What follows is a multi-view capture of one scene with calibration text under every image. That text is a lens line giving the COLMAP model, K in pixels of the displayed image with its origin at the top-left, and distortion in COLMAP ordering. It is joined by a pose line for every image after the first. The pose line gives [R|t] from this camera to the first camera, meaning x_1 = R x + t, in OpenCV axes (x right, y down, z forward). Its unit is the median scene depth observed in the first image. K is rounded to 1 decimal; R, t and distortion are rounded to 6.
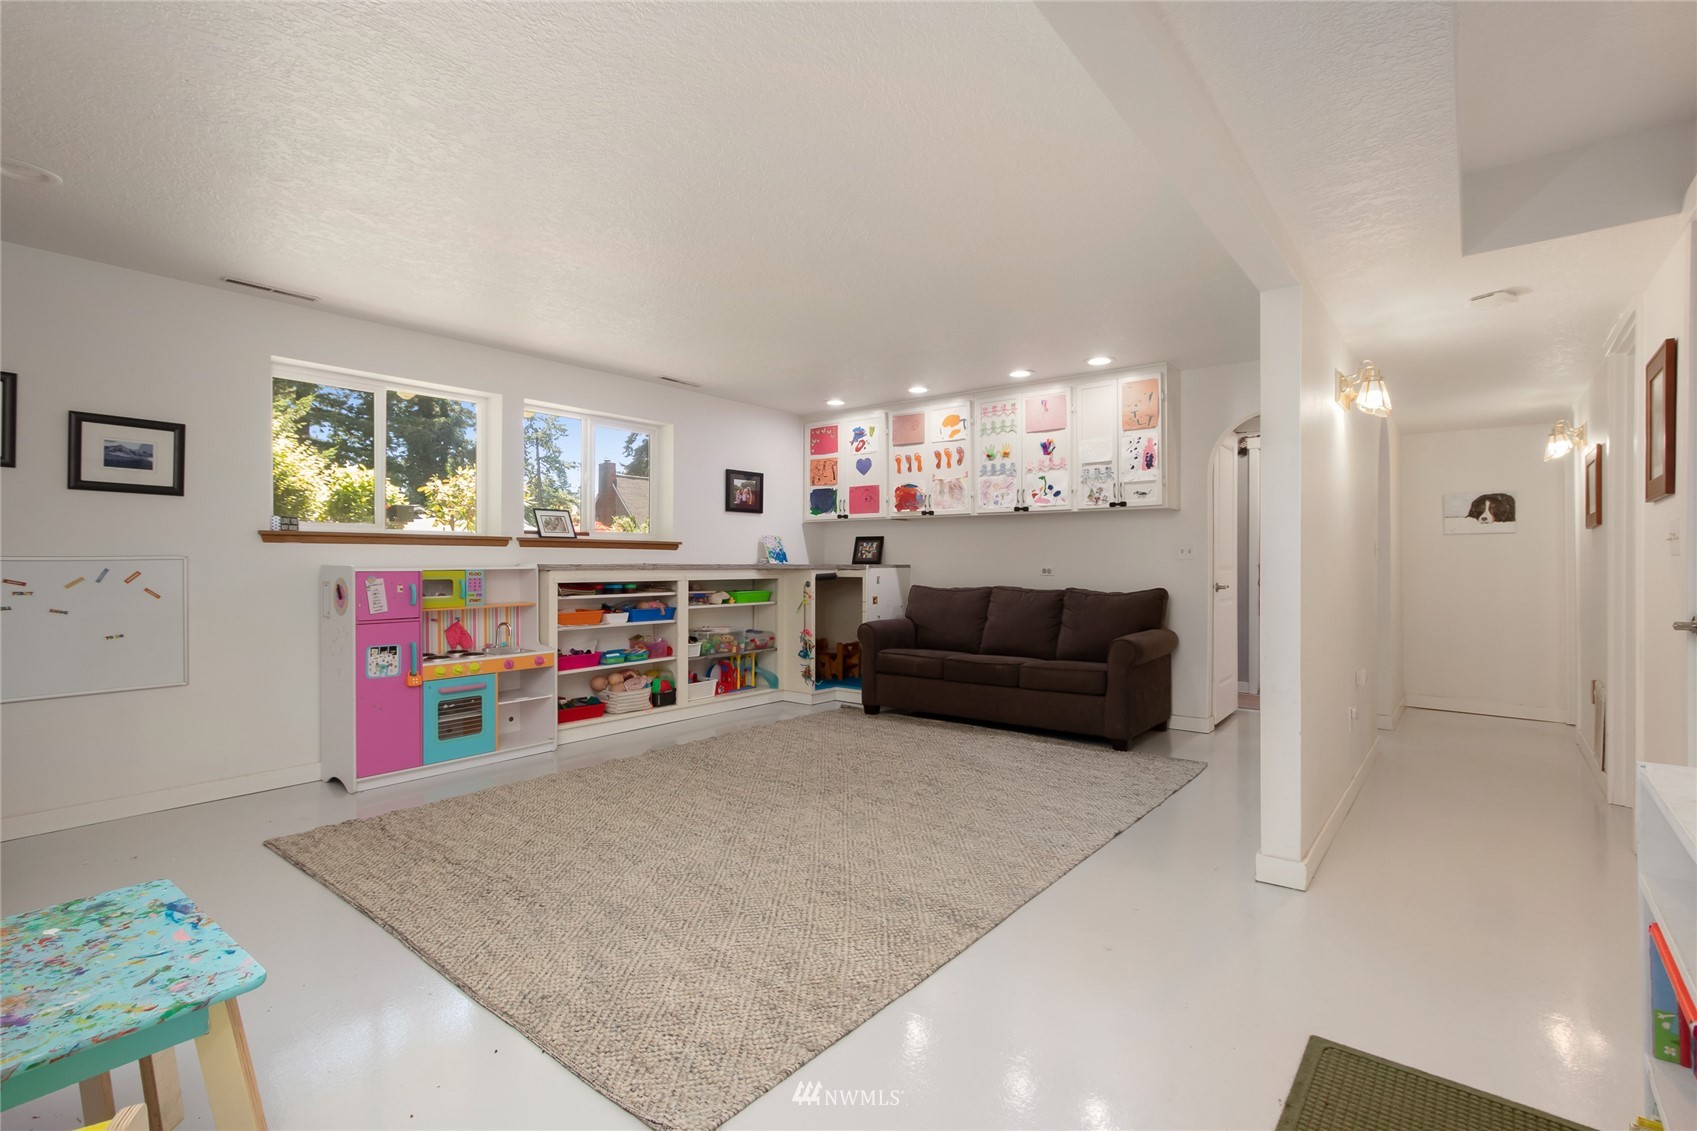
lens RADIAL K [[785.3, 0, 842.1], [0, 785.3, 563.2], [0, 0, 1]] dist [0.006302, -0.001436]
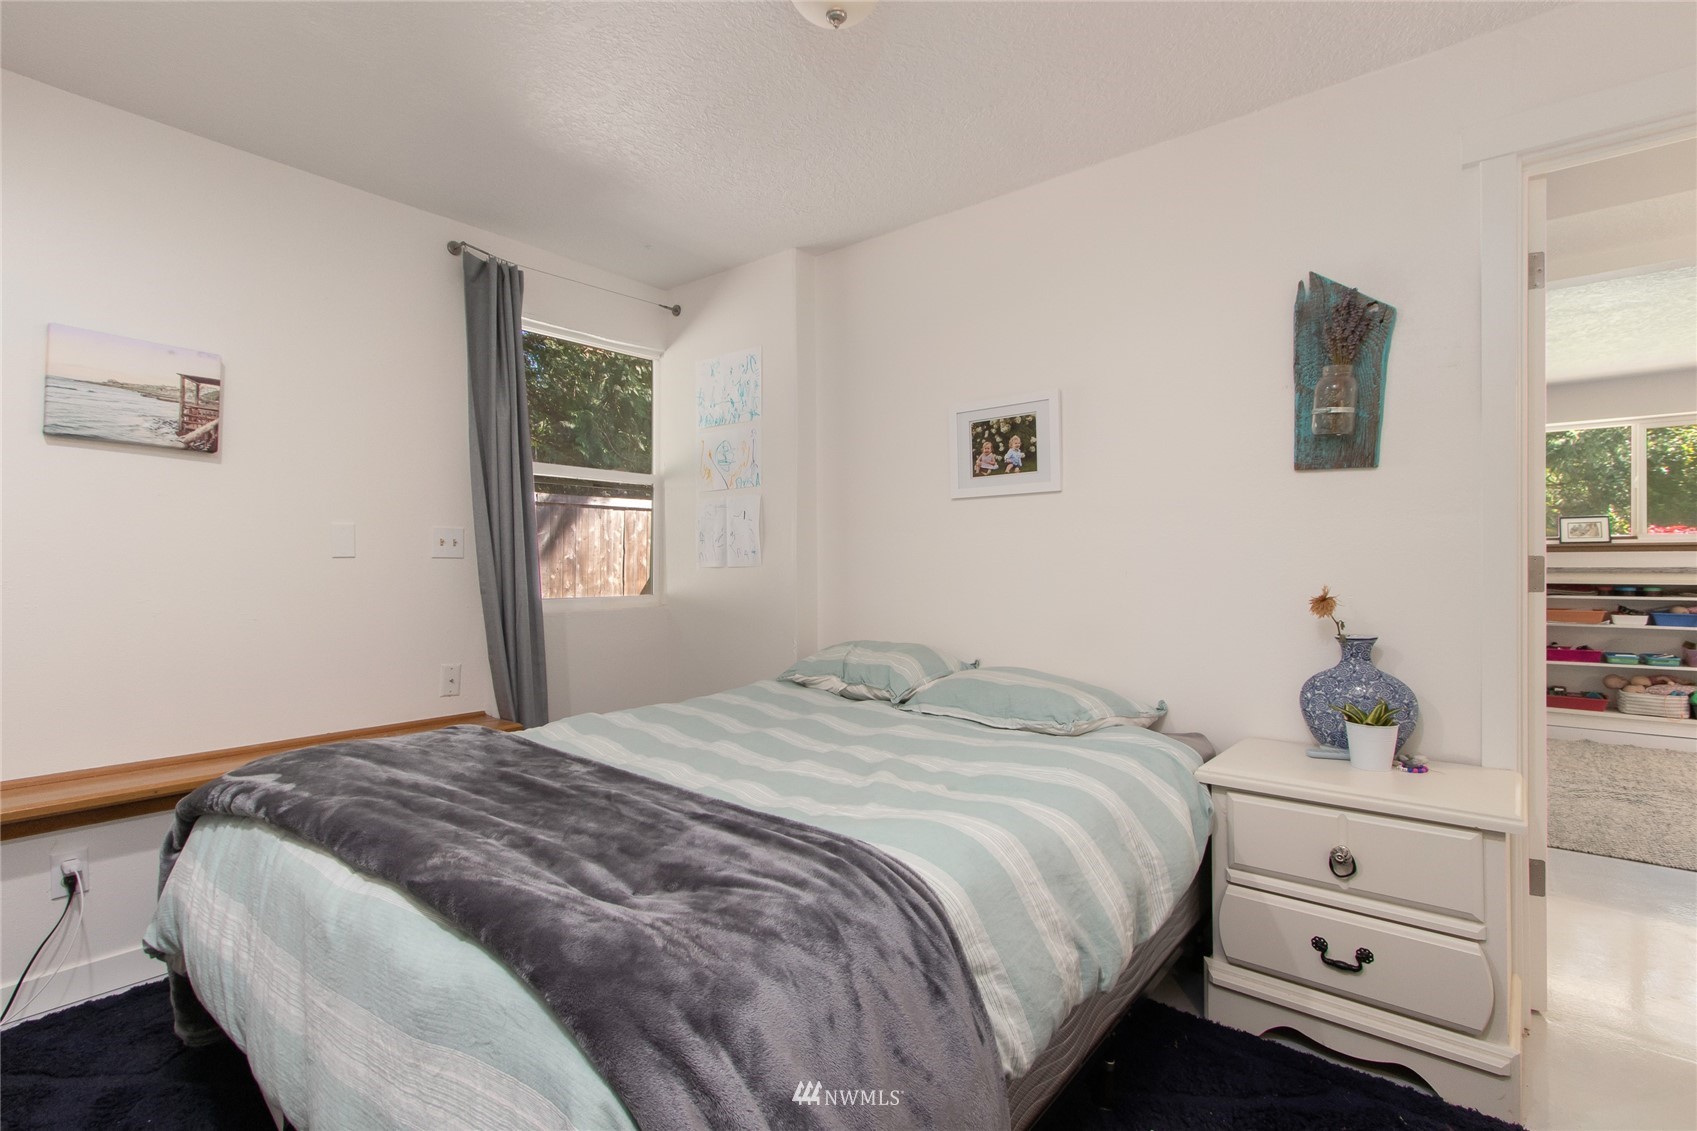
lens RADIAL K [[785.3, 0, 852.8], [0, 785.3, 563.1], [0, 0, 1]] dist [0.006302, -0.001436]
pose [[-0.017215, -0.006445, -0.999831, 0.777401], [0.002519, 0.999976, -0.006489, -0.000015], [0.999849, -0.002631, -0.017198, 0.010387]]
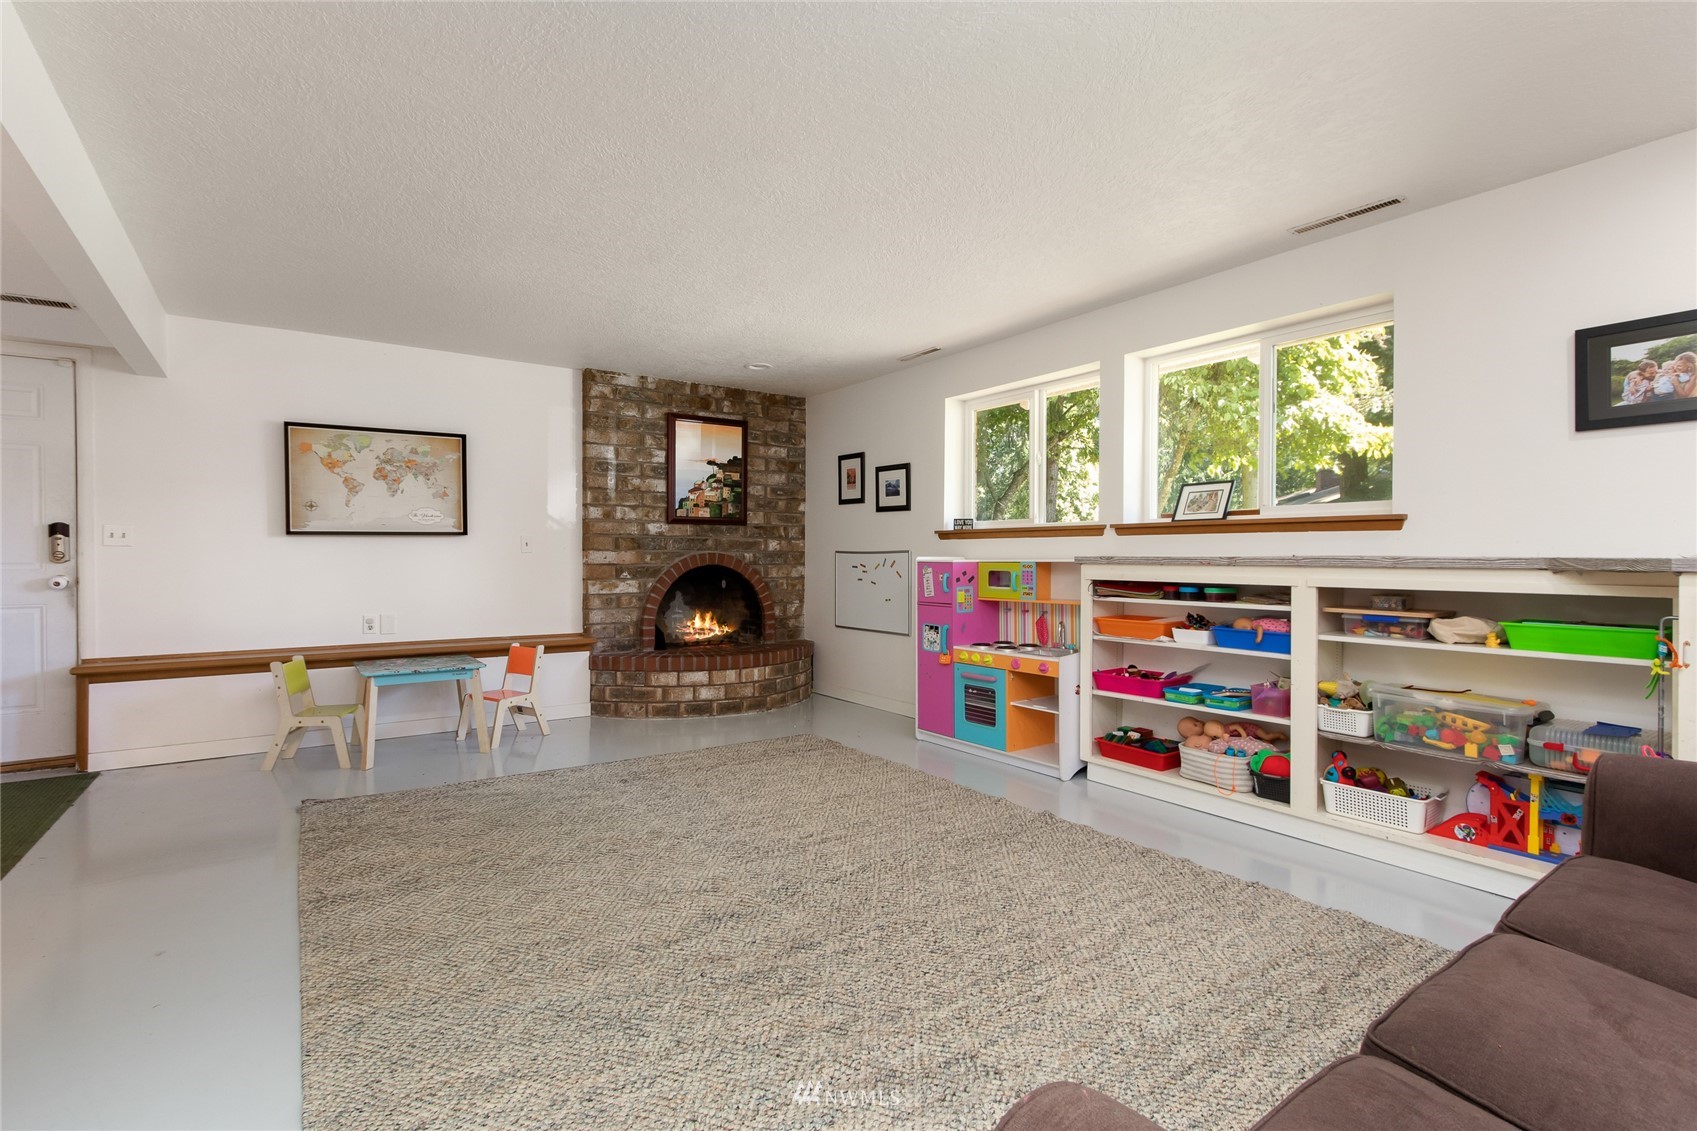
lens RADIAL K [[785.3, 0, 836.6], [0, 785.3, 559.2], [0, 0, 1]] dist [0.006302, -0.001436]
pose [[-0.279595, 0.002960, -0.960114, 0.459792], [-0.002318, 0.999990, 0.003758, 0.001673], [0.960115, 0.003277, -0.279585, 0.922831]]
